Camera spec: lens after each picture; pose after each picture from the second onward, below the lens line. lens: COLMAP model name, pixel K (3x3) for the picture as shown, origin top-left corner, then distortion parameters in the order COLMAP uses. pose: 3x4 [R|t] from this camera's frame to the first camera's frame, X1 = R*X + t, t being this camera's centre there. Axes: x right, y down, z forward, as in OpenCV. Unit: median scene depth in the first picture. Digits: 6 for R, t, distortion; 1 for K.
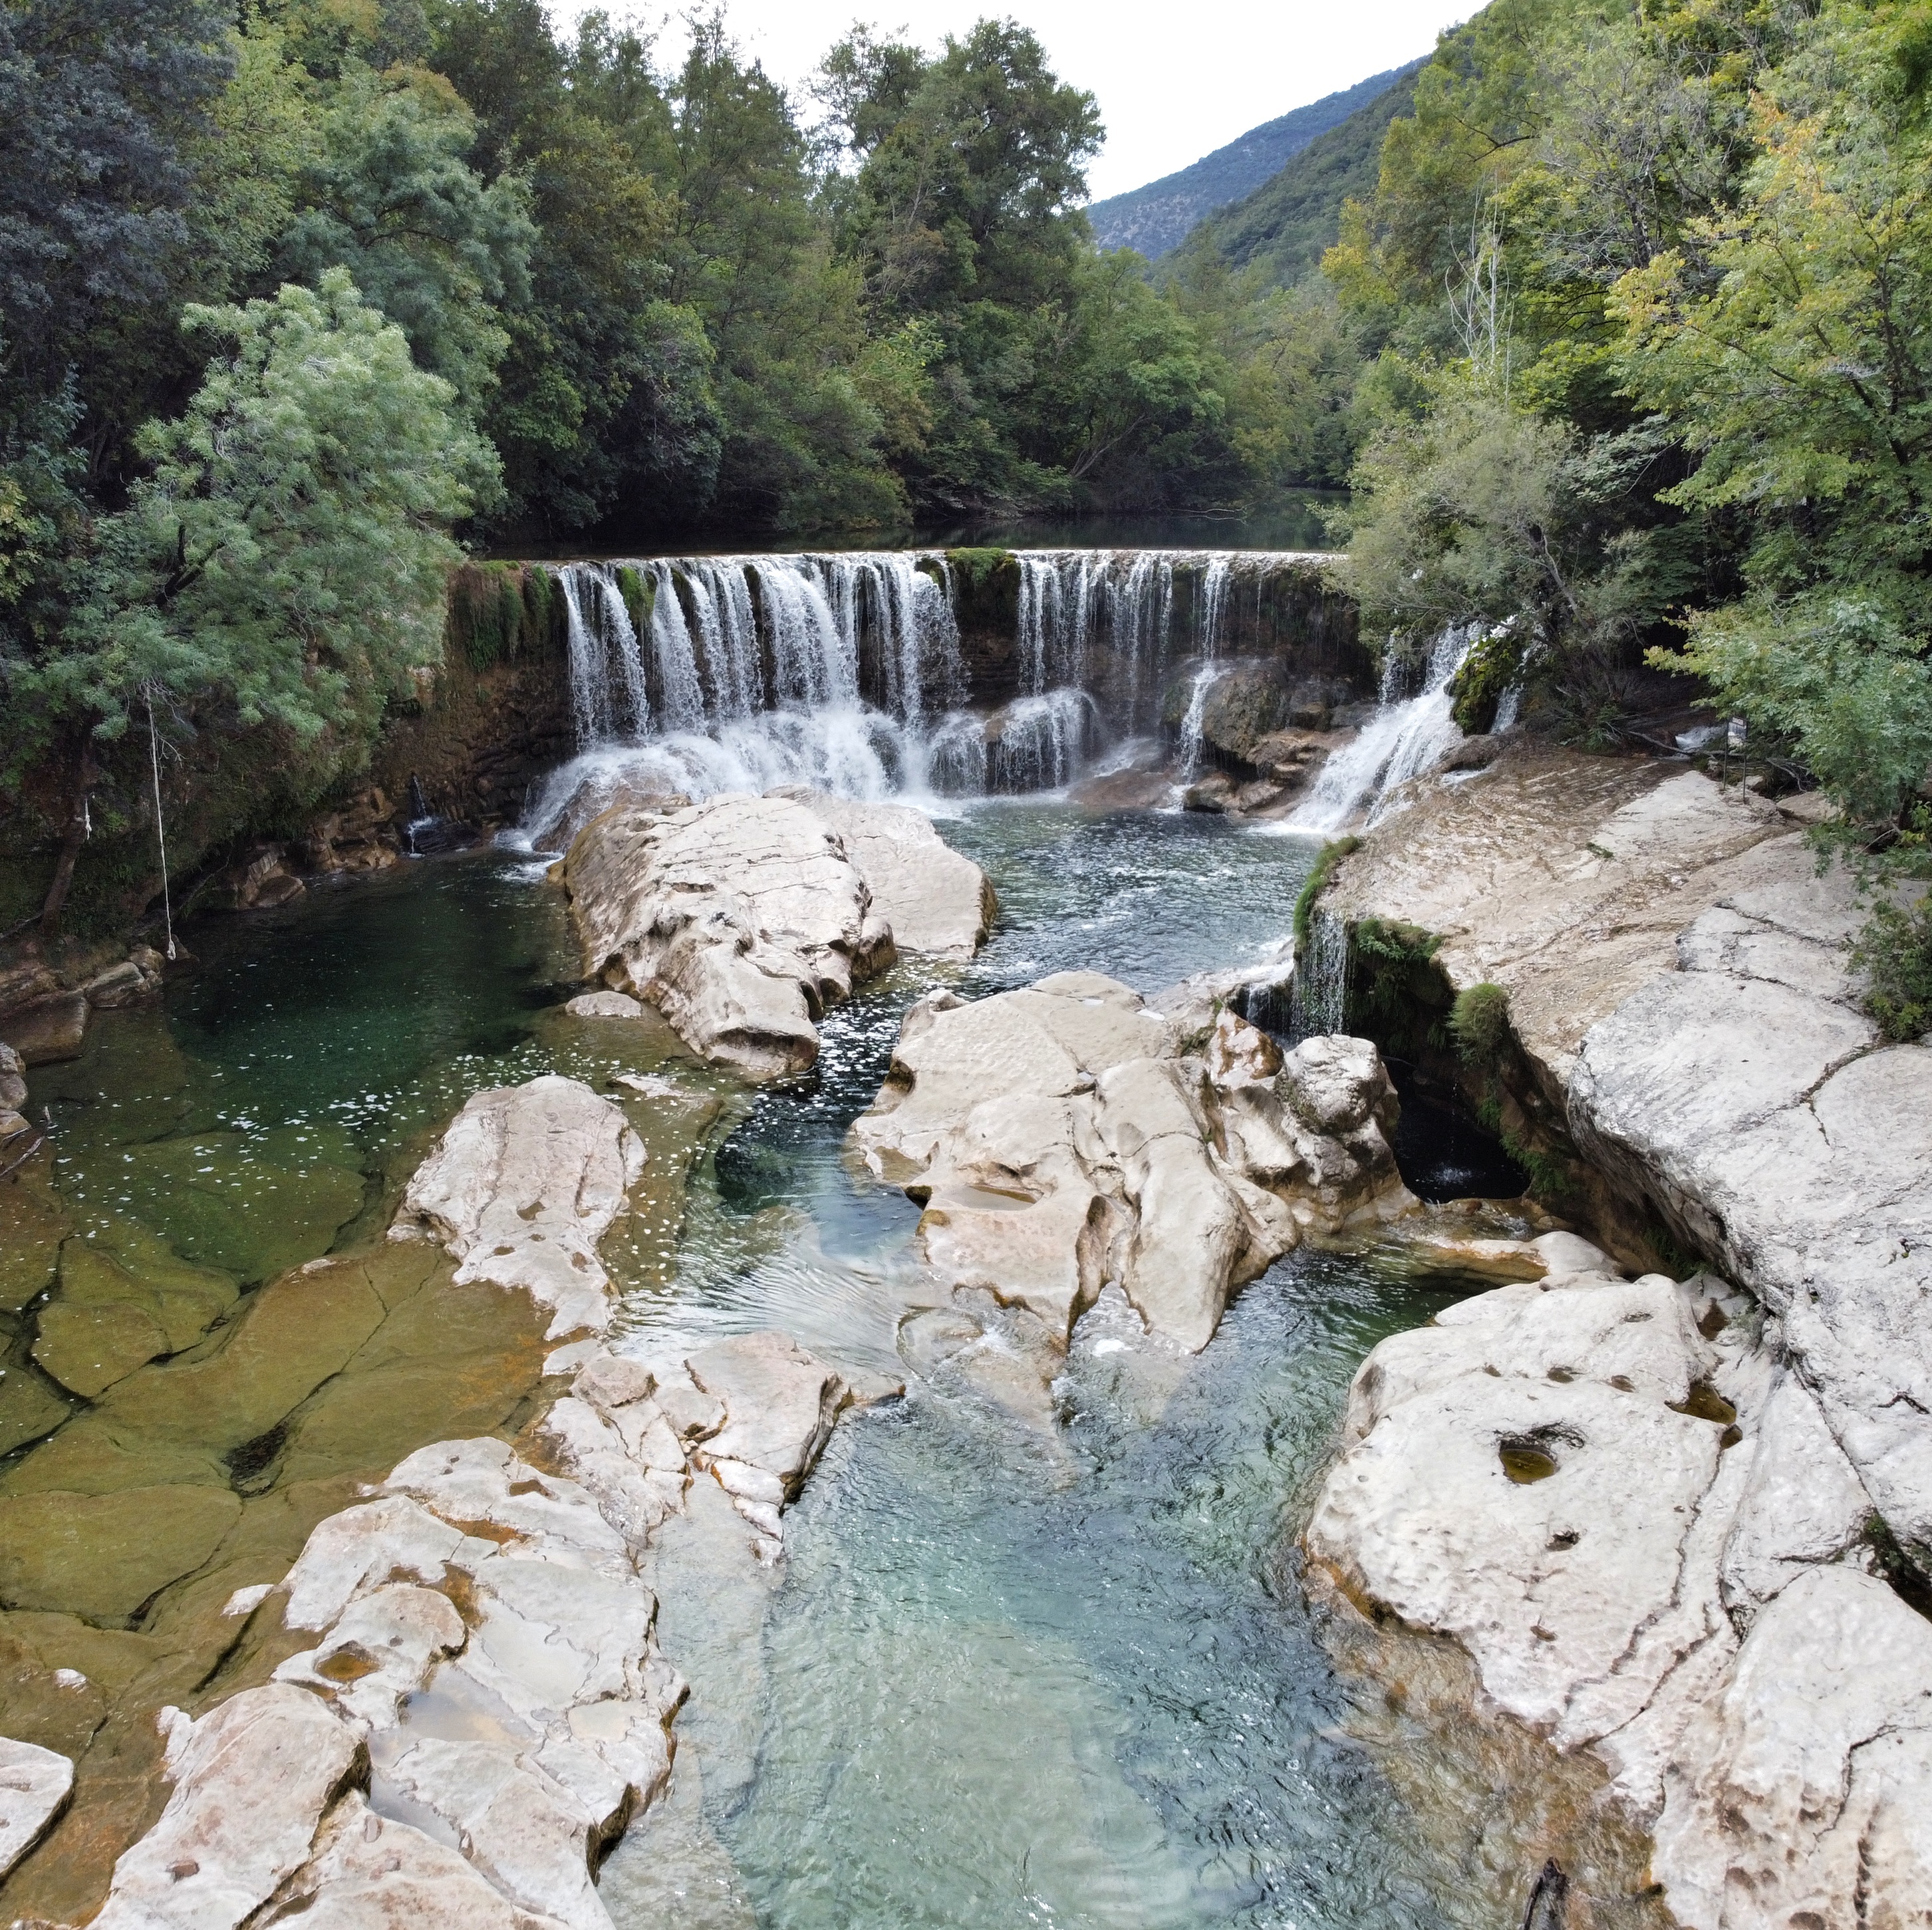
lens RADIAL K [[2421.5, 0, 966.0], [0, 2421.5, 965.0], [0, 0, 1]] dist [0.012689, -0.072908]
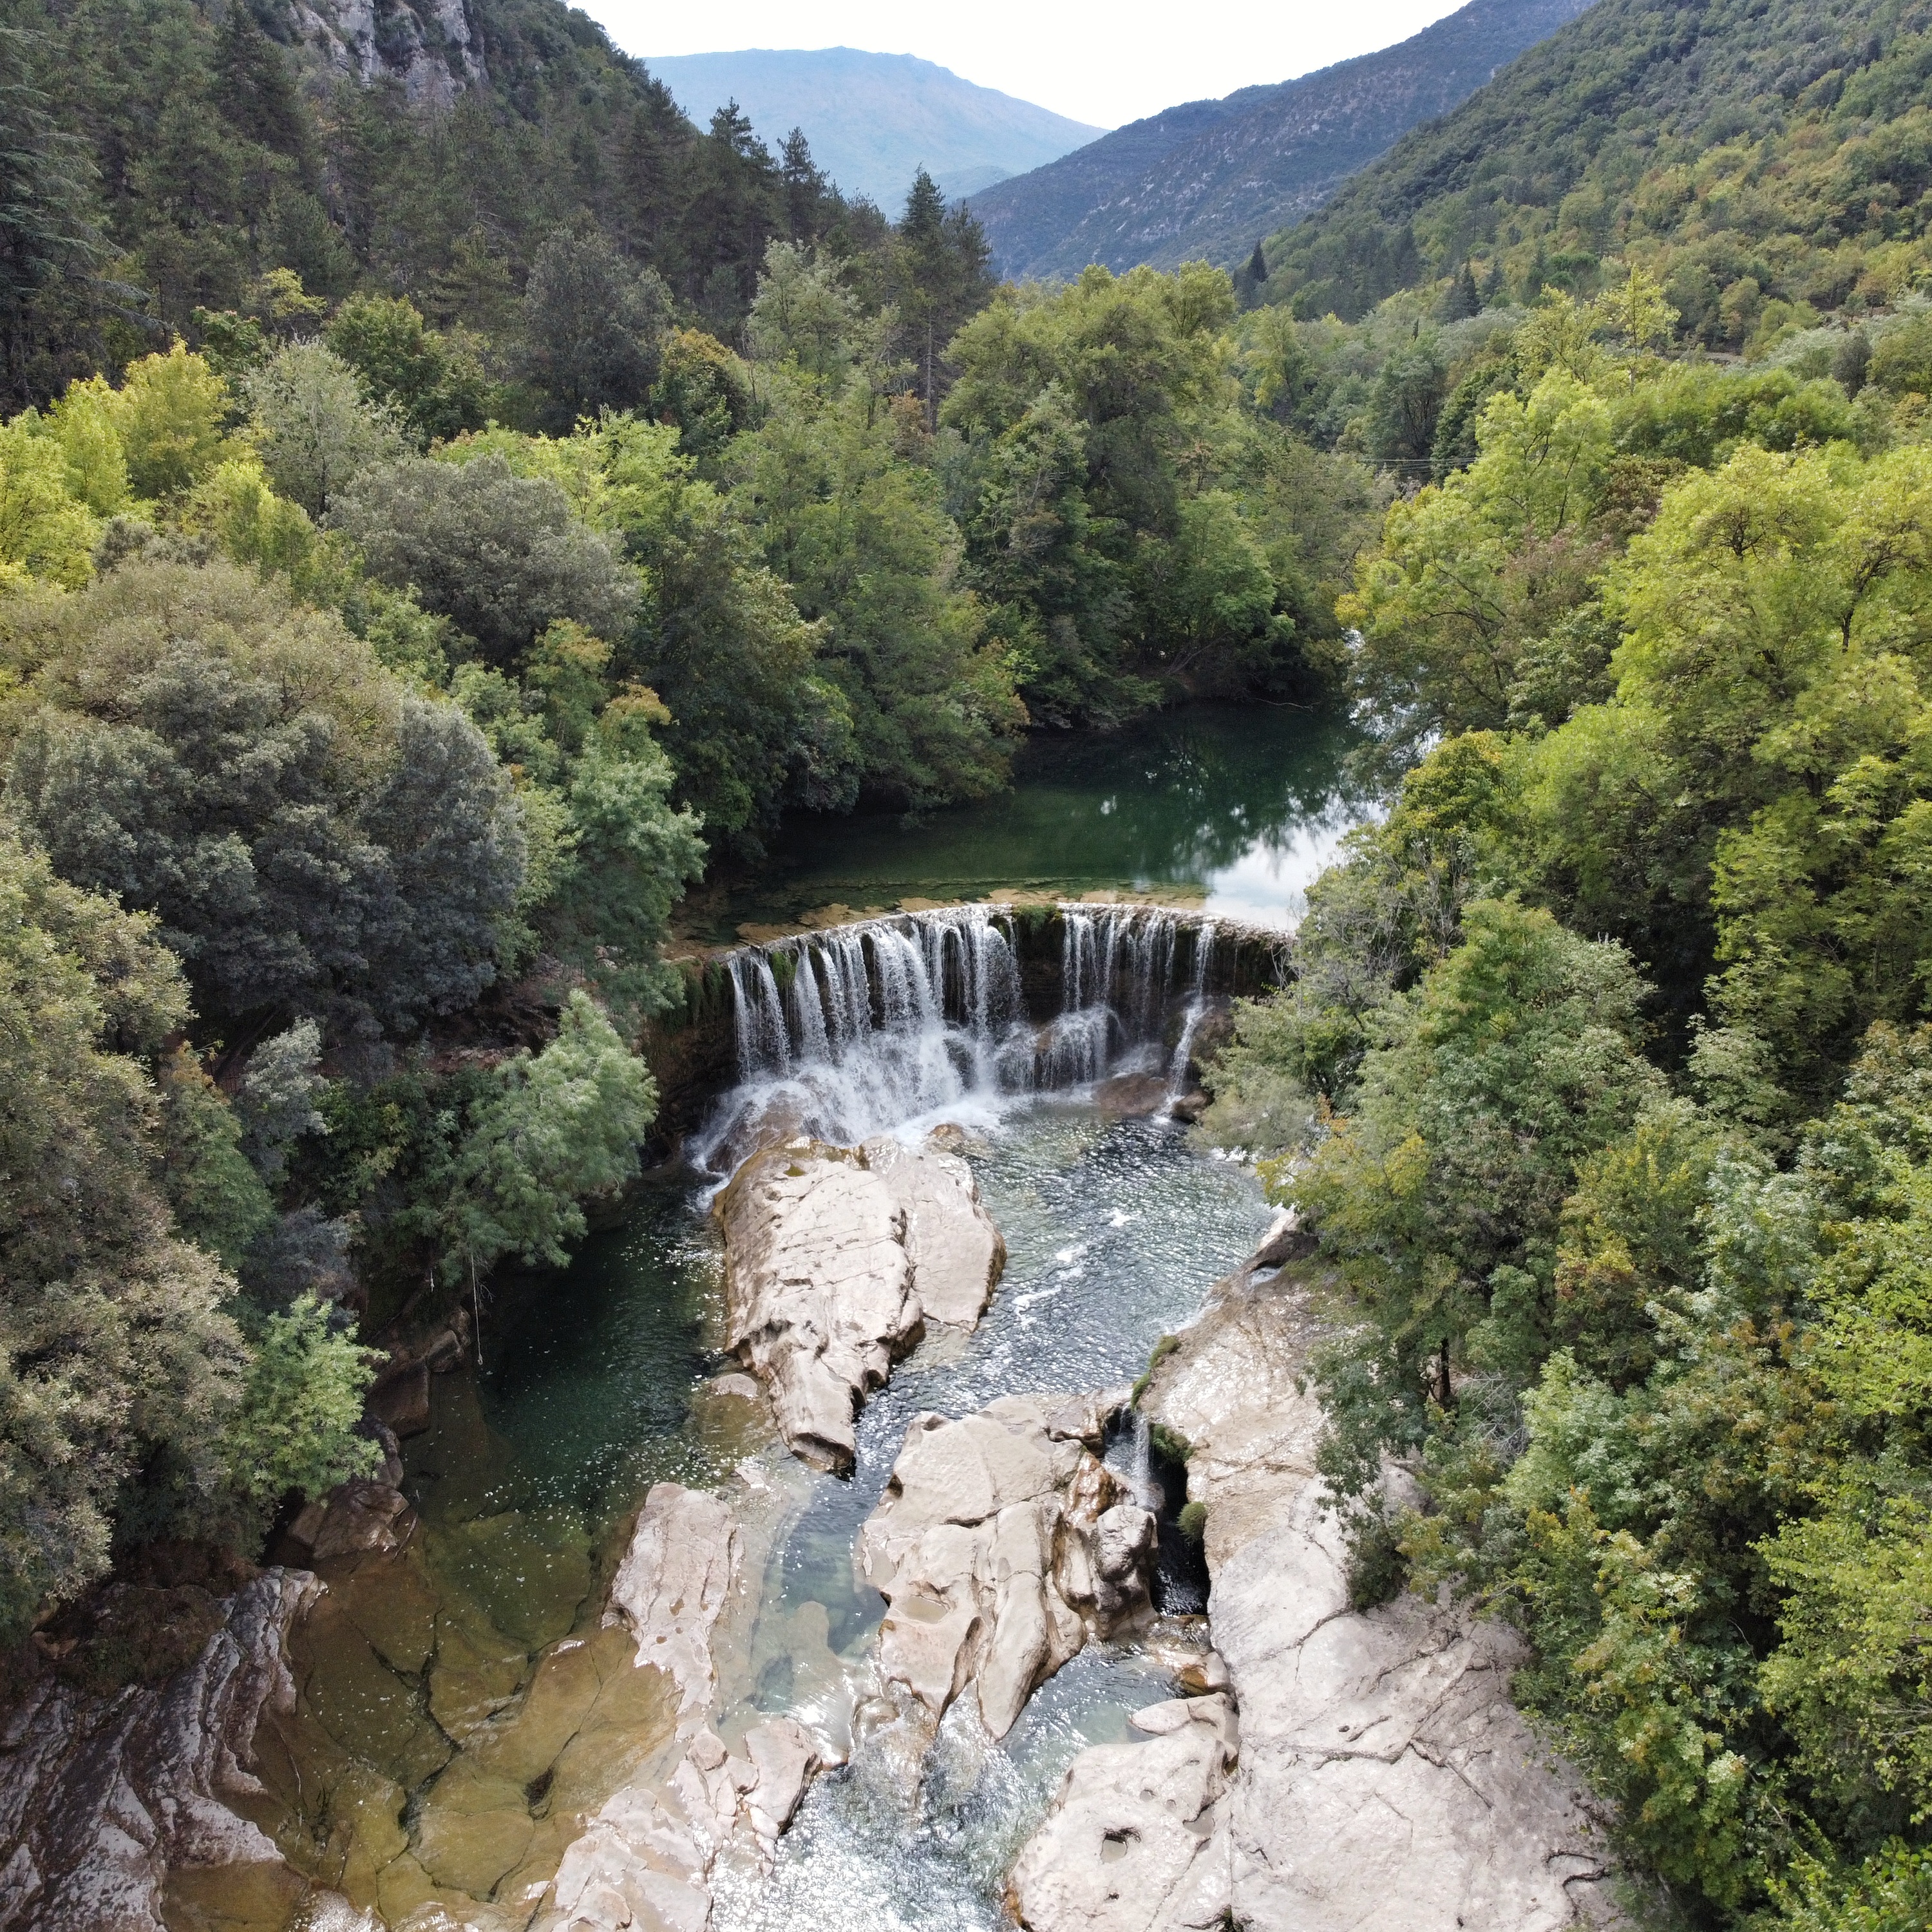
lens RADIAL K [[2421.5, 0, 966.0], [0, 2421.5, 966.0], [0, 0, 1]] dist [0.012689, -0.072908]
pose [[0.995597, 0.029354, -0.089017, 0.131912], [-0.022009, 0.996357, 0.082394, -0.371504], [0.091112, -0.080072, 0.992616, -0.541494]]
